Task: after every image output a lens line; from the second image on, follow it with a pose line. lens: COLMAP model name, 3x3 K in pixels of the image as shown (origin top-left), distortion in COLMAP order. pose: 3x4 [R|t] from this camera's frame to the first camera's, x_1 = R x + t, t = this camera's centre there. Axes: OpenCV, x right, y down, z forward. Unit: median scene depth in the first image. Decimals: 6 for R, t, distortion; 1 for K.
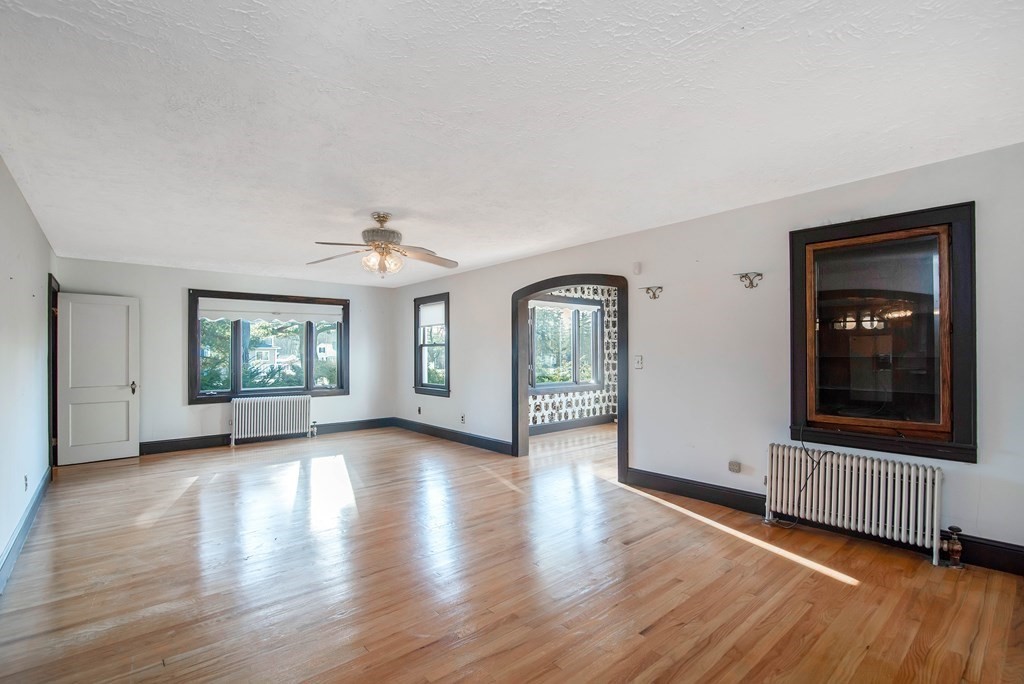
lens RADIAL K [[474.7, 0, 508.2], [0, 474.7, 349.7], [0, 0, 1]] dist [-0.020254, 0.002220]
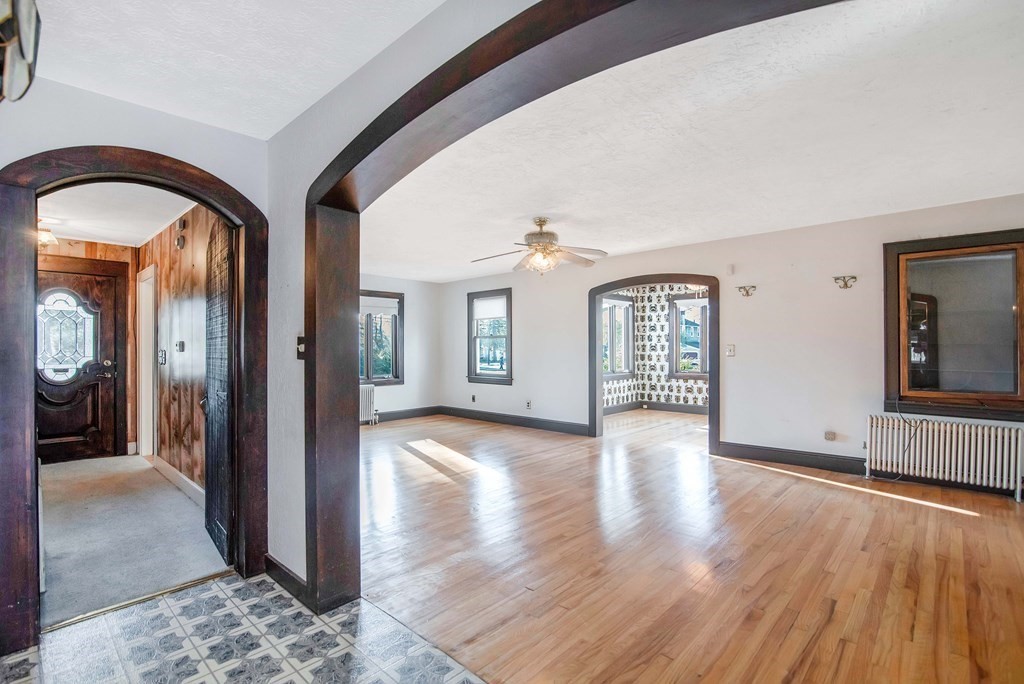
lens RADIAL K [[474.7, 0, 482.5], [0, 474.7, 347.0], [0, 0, 1]] dist [-0.020254, 0.002220]
pose [[0.996078, 0.001158, 0.088468, -0.322392], [-0.001564, 0.999989, 0.004525, 0.009836], [-0.088462, -0.004645, 0.996069, -0.074876]]
